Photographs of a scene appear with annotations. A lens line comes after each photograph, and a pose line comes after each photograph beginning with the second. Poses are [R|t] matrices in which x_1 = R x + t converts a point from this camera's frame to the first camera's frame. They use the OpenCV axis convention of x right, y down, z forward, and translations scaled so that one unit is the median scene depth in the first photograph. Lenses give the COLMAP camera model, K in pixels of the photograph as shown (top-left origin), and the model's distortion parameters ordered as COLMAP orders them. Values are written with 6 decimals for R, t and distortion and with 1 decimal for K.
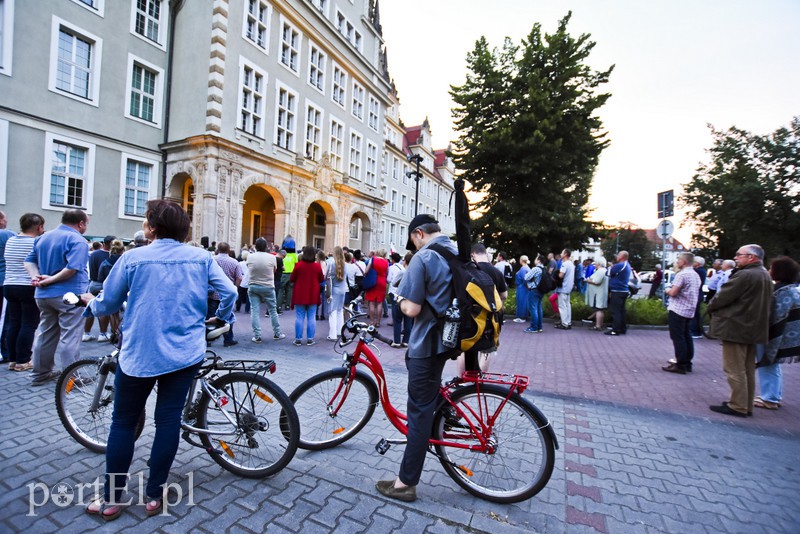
lens RADIAL K [[351.0, 0, 401.2], [0, 351.0, 263.9], [0, 0, 1]] dist [-0.031573, 0.000282]
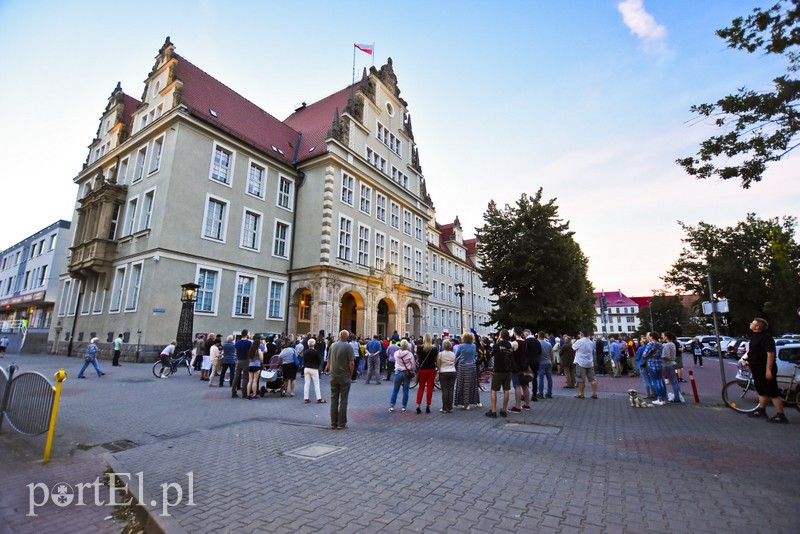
lens RADIAL K [[351.0, 0, 401.2], [0, 351.0, 263.9], [0, 0, 1]] dist [-0.031573, 0.000282]
pose [[0.993983, -0.057734, -0.093082, -0.046114], [0.036140, 0.975083, -0.218879, -0.010678], [0.103399, 0.214198, 0.971302, -0.478891]]
